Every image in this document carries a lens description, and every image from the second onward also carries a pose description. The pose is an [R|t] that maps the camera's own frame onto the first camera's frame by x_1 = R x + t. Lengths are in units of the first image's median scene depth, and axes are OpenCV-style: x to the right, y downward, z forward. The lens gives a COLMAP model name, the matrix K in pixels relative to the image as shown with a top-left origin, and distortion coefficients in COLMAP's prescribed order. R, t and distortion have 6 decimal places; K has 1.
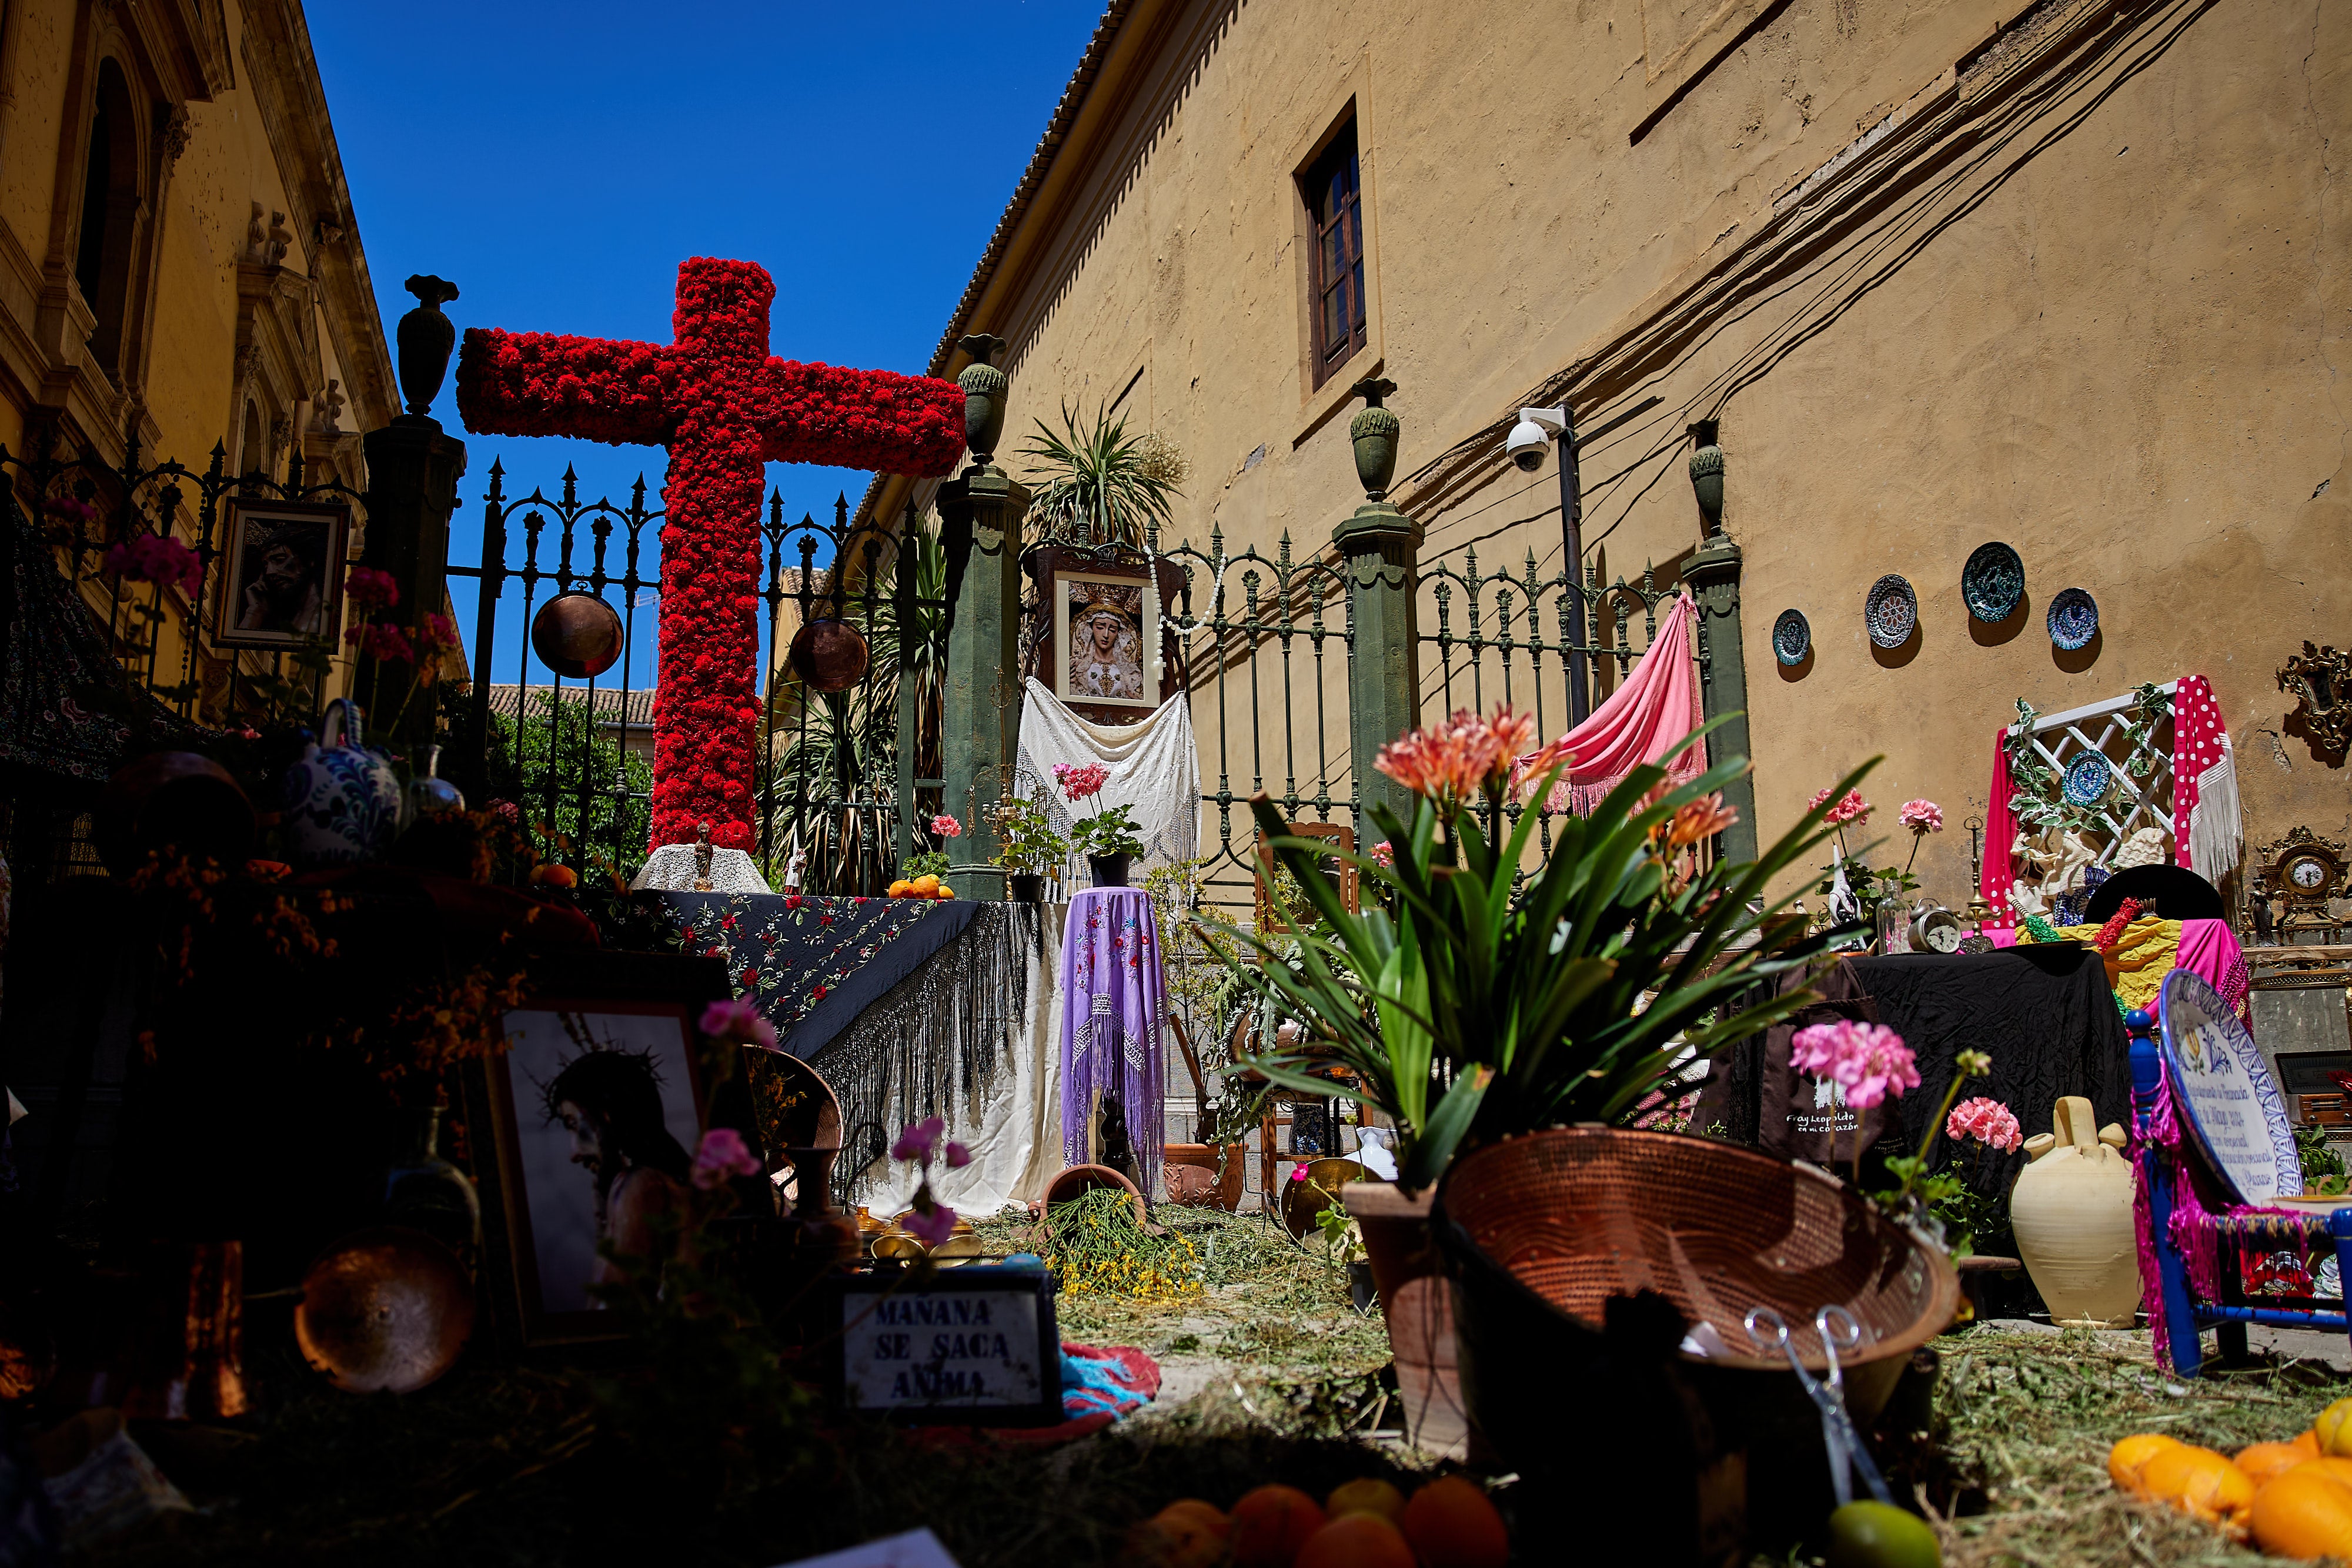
lens RADIAL K [[1822.9, 0, 1117.8], [0, 1822.9, 789.7], [0, 0, 1]] dist [-0.110856, 0.093953]
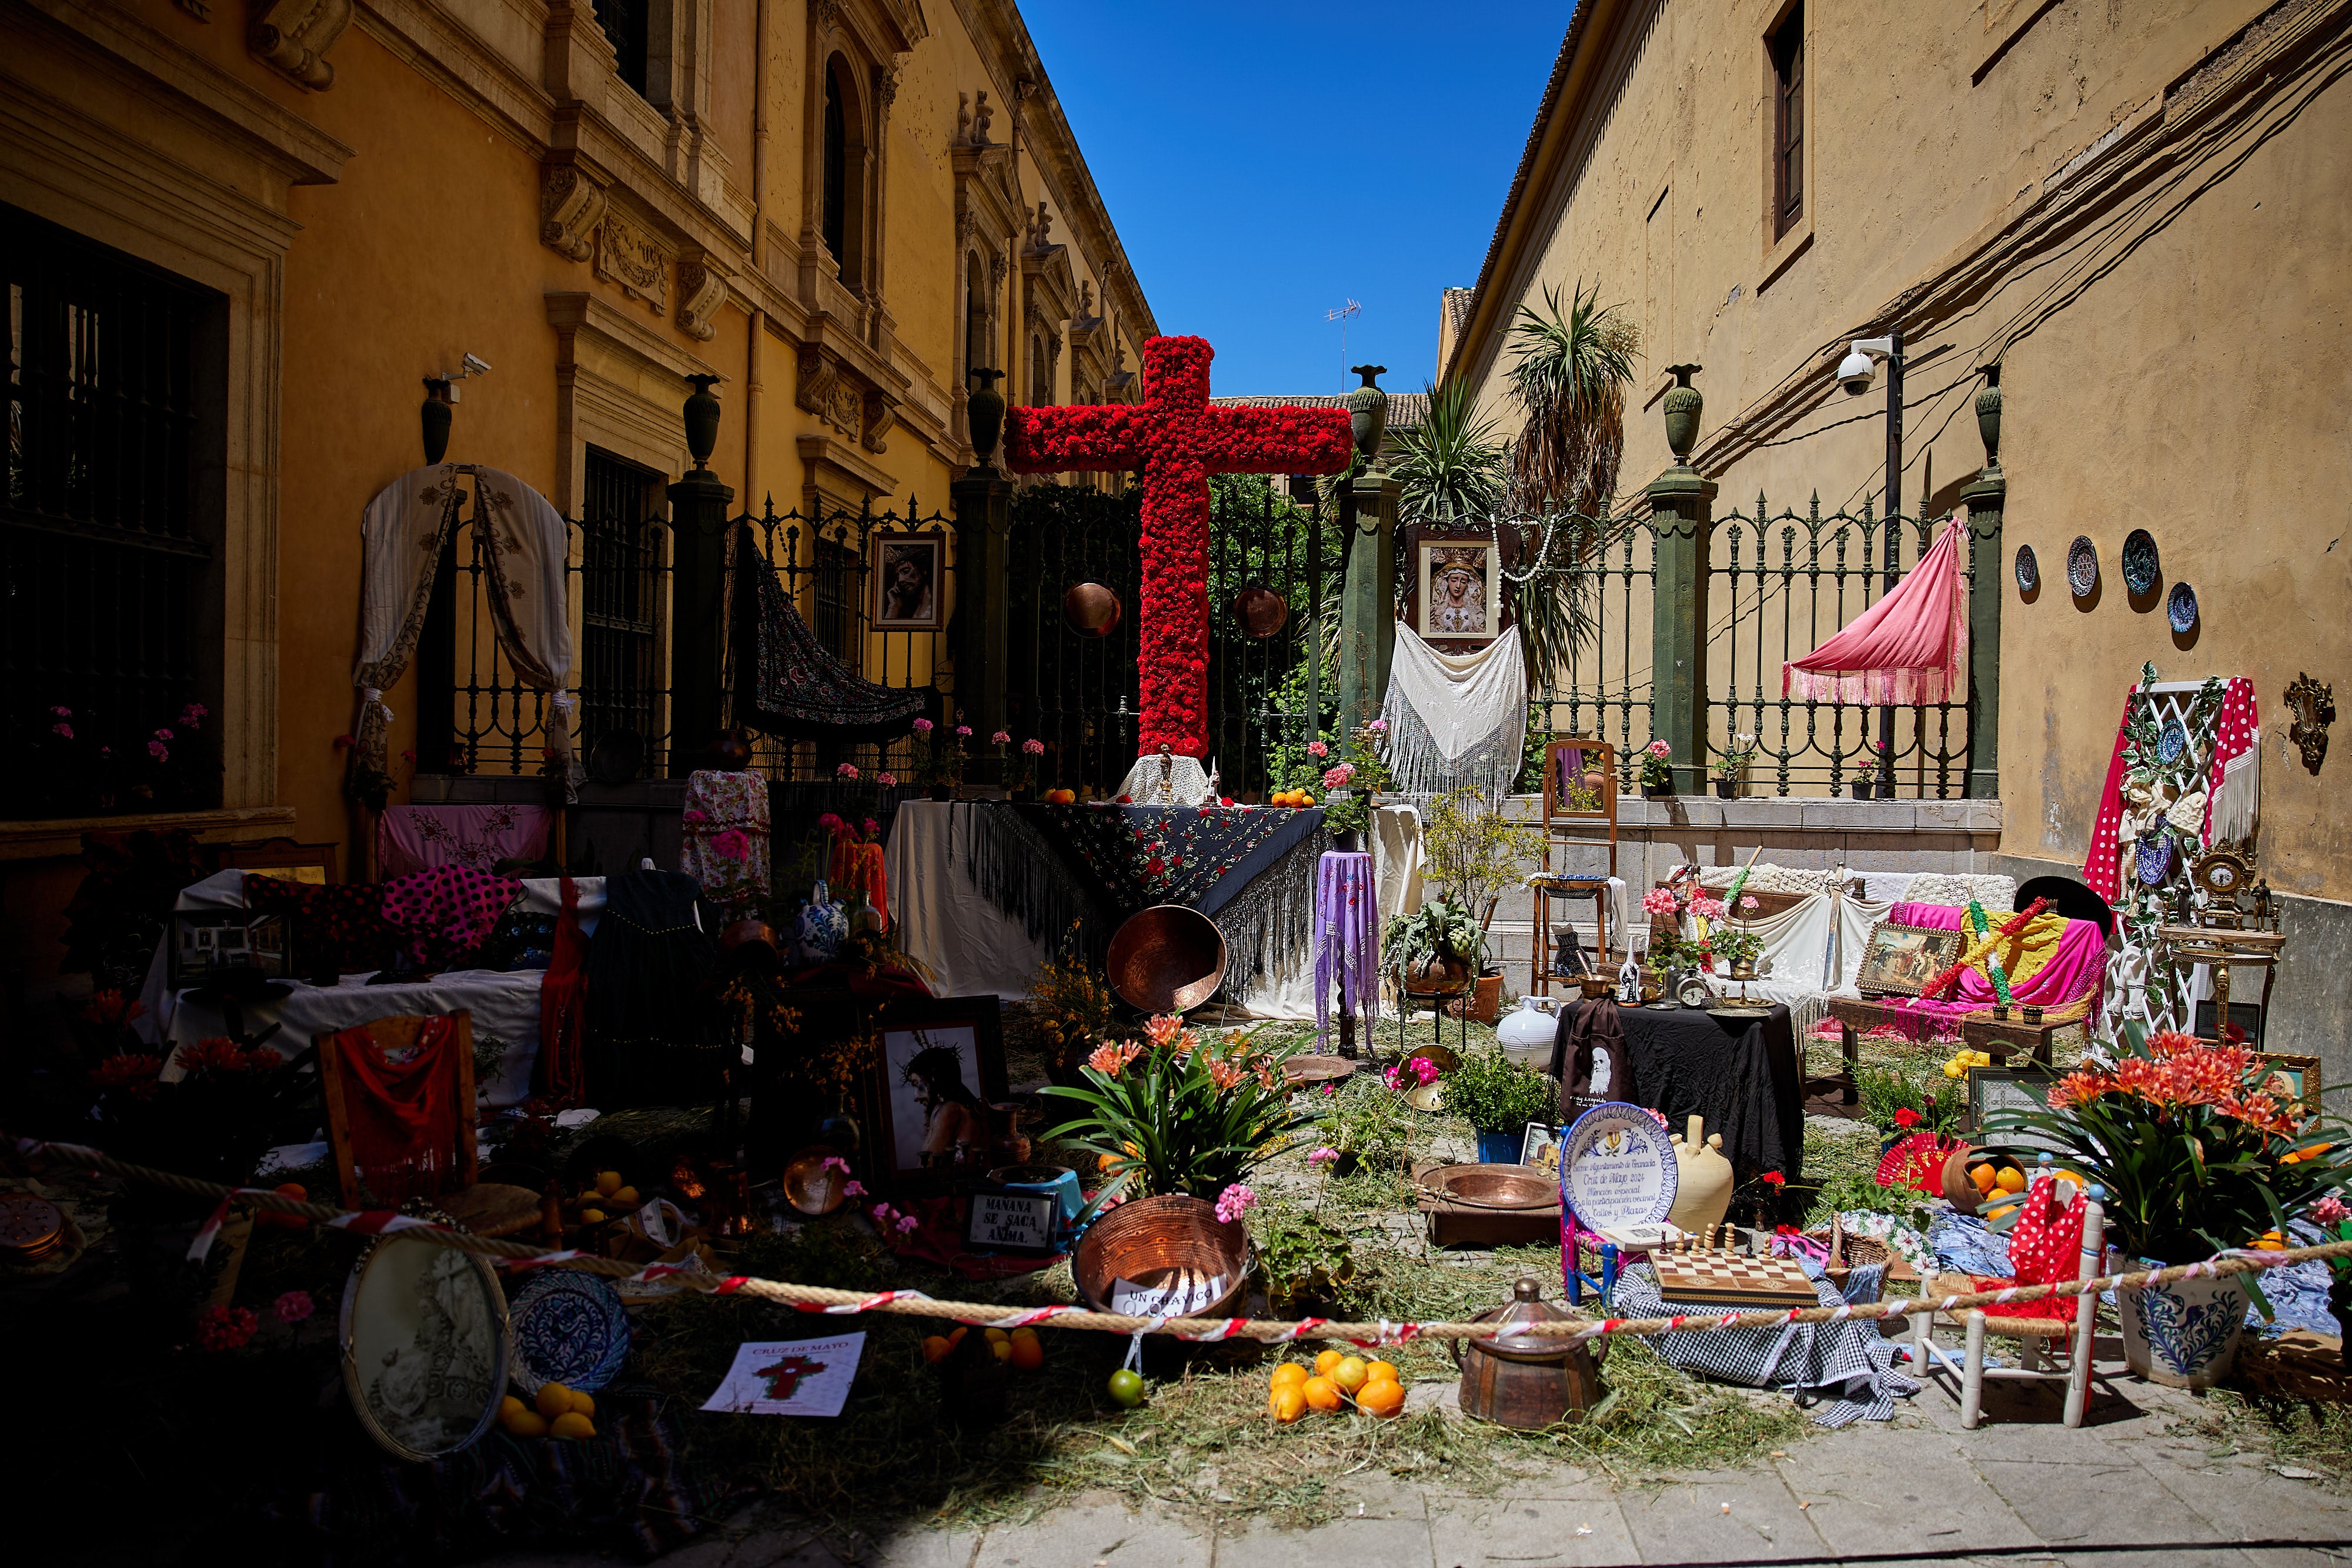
lens RADIAL K [[1608.5, 0, 1186.2], [0, 1608.5, 788.8], [0, 0, 1]] dist [-0.110001, 0.090871]
pose [[0.933458, 0.026380, -0.357717, 0.251396], [0.048213, 0.979014, 0.198010, -0.194241], [0.355433, -0.202080, 0.912596, -0.221100]]
